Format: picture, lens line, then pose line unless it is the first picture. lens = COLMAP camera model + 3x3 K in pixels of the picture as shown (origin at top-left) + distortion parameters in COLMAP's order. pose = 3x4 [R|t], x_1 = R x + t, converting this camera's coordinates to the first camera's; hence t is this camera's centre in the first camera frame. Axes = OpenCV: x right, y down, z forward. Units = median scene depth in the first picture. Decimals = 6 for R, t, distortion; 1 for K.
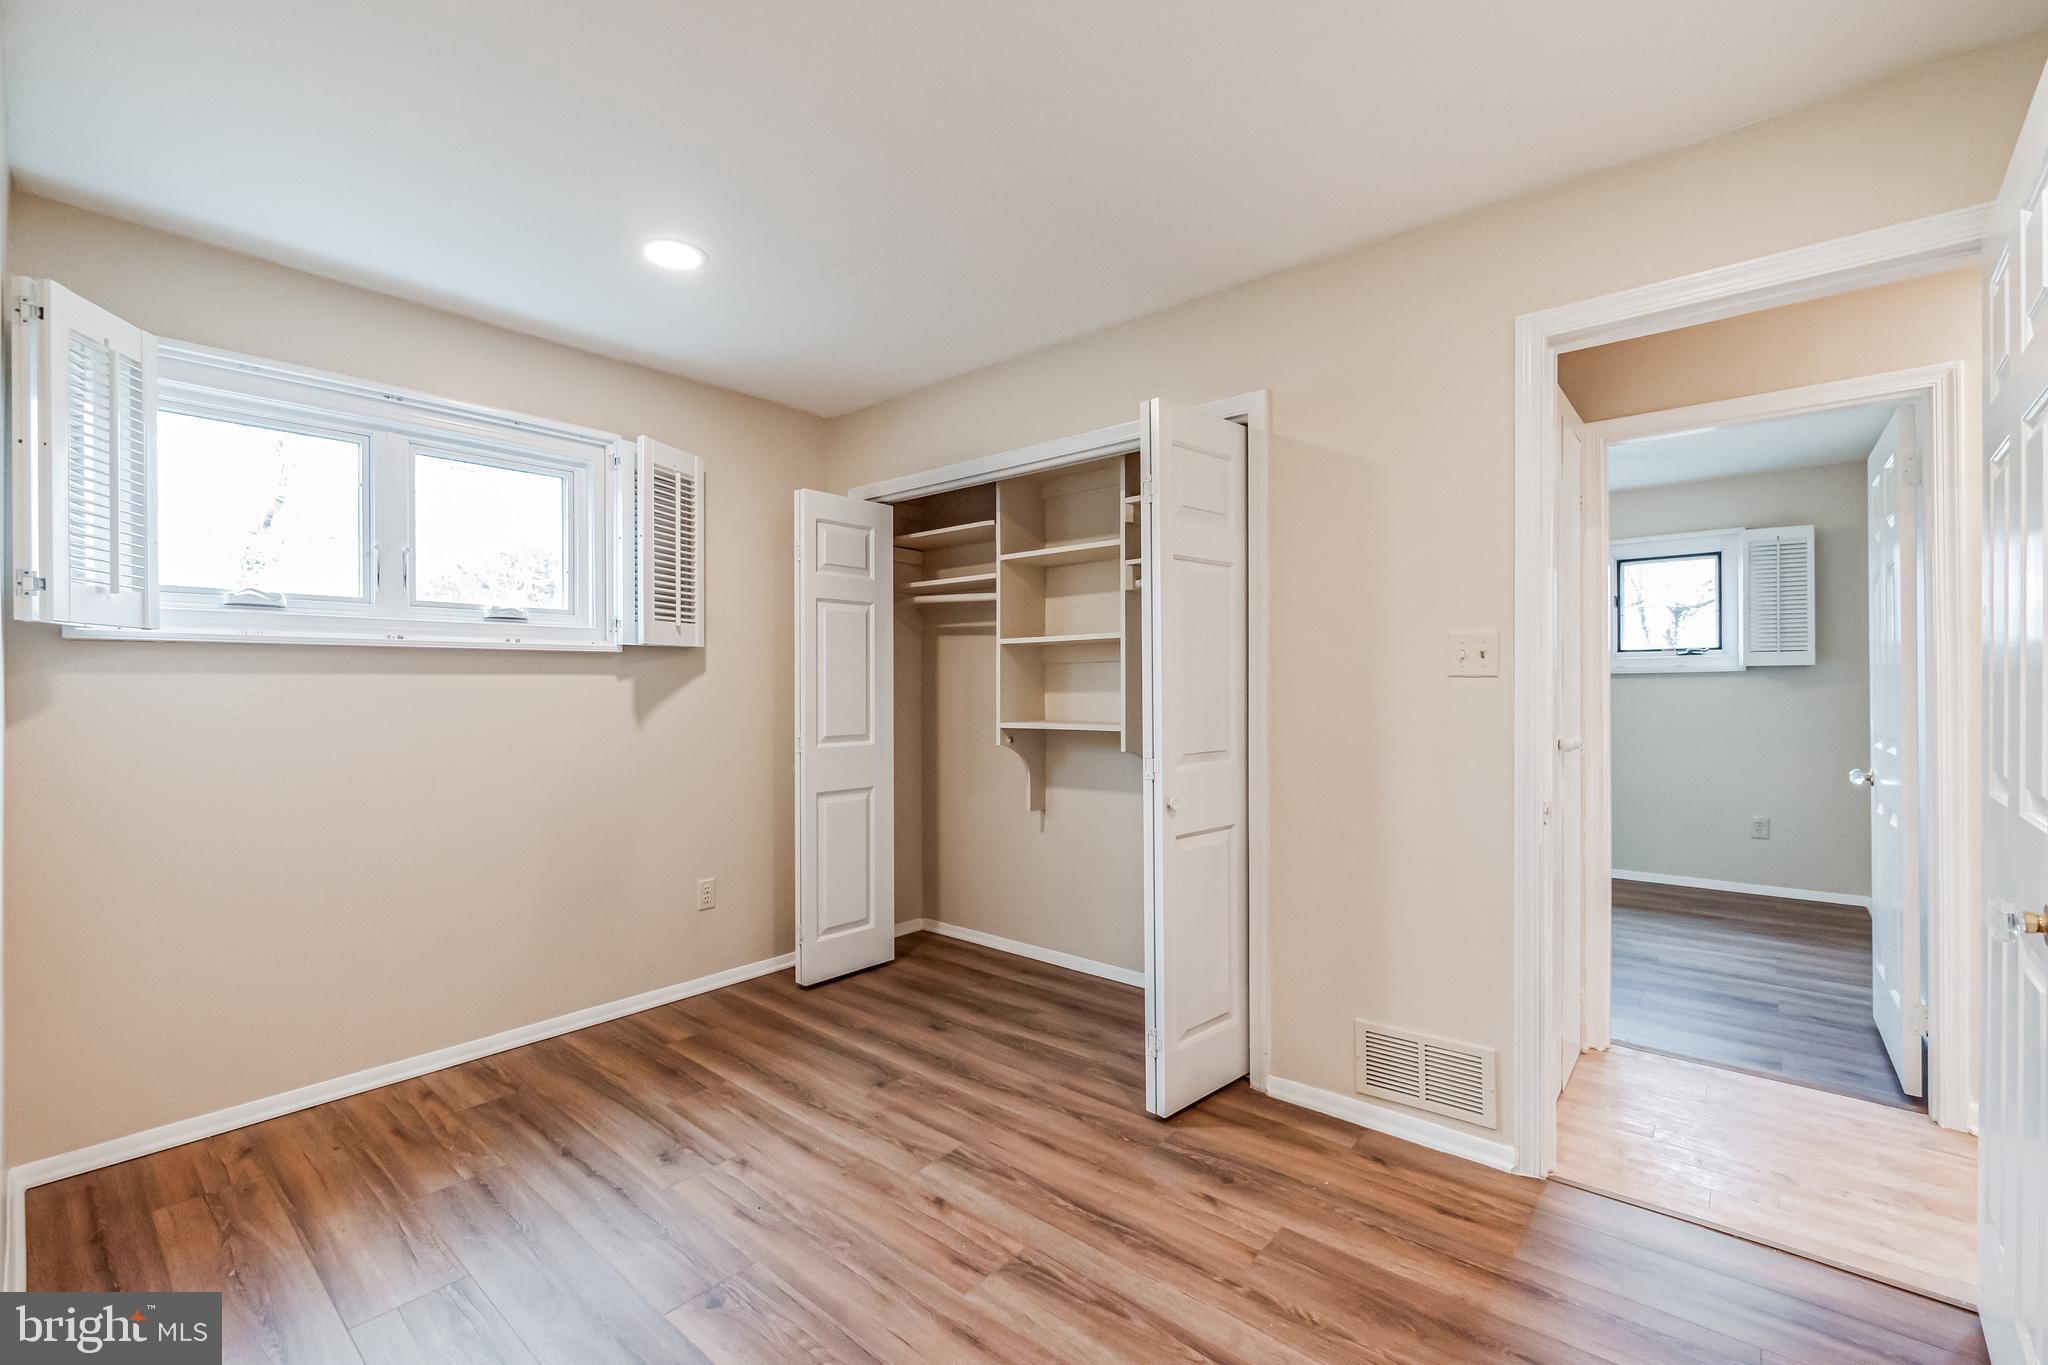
lens RADIAL K [[870.6, 0, 1034.3], [0, 870.6, 683.0], [0, 0, 1]] dist [-0.009311, 0.002067]
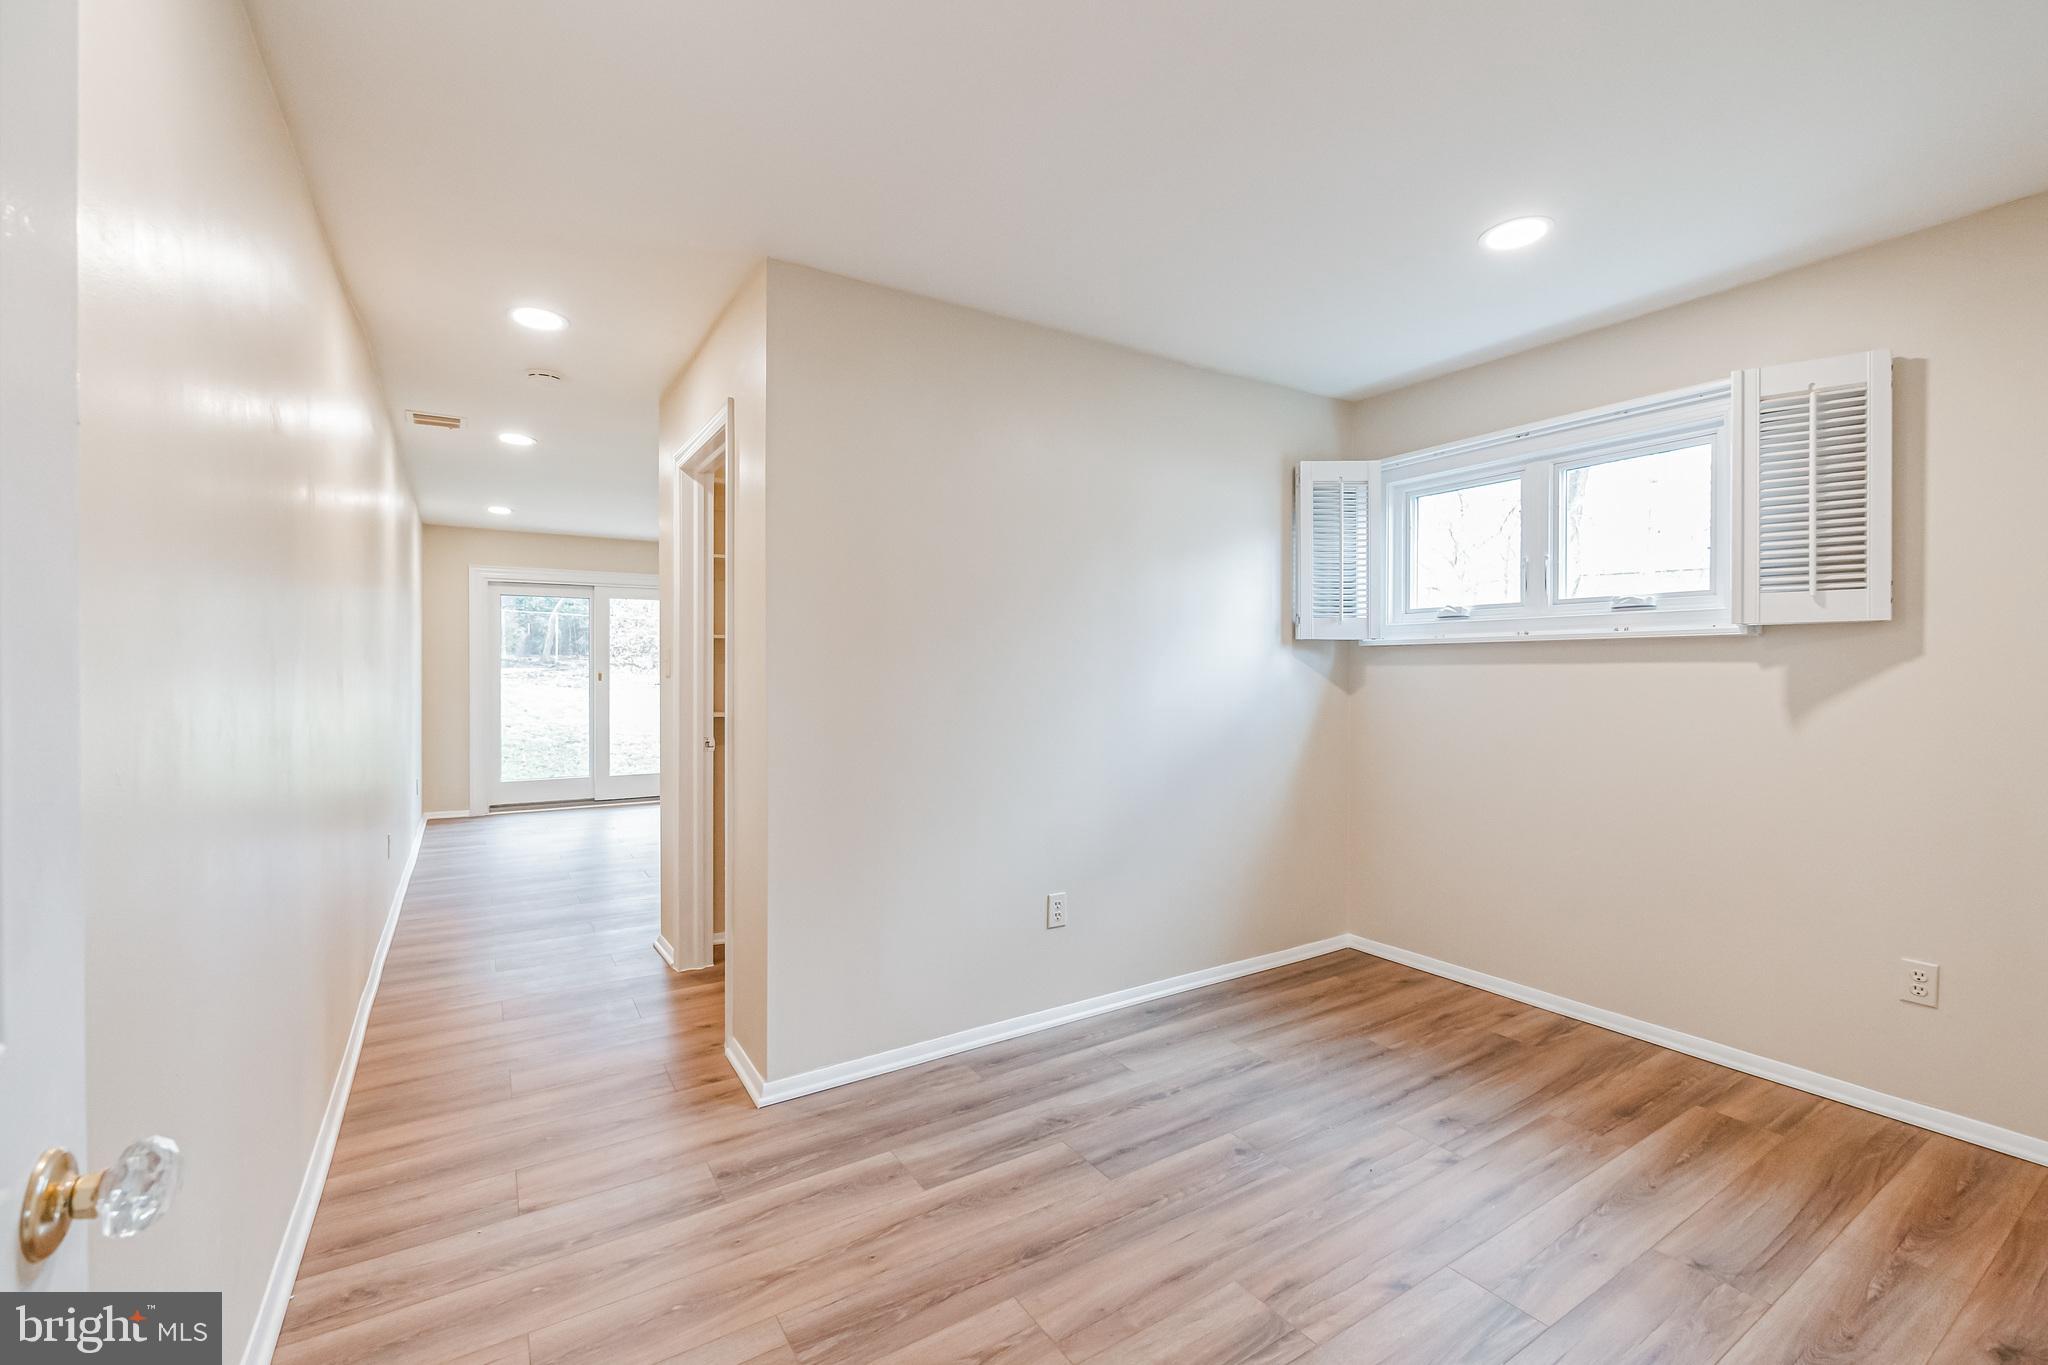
lens RADIAL K [[870.6, 0, 1028.6], [0, 870.6, 680.0], [0, 0, 1]] dist [-0.009311, 0.002067]
pose [[-0.301218, 0.007697, -0.953524, 0.619365], [-0.003328, 0.999953, 0.009123, 0.003193], [0.953549, 0.005921, -0.301178, 0.706169]]
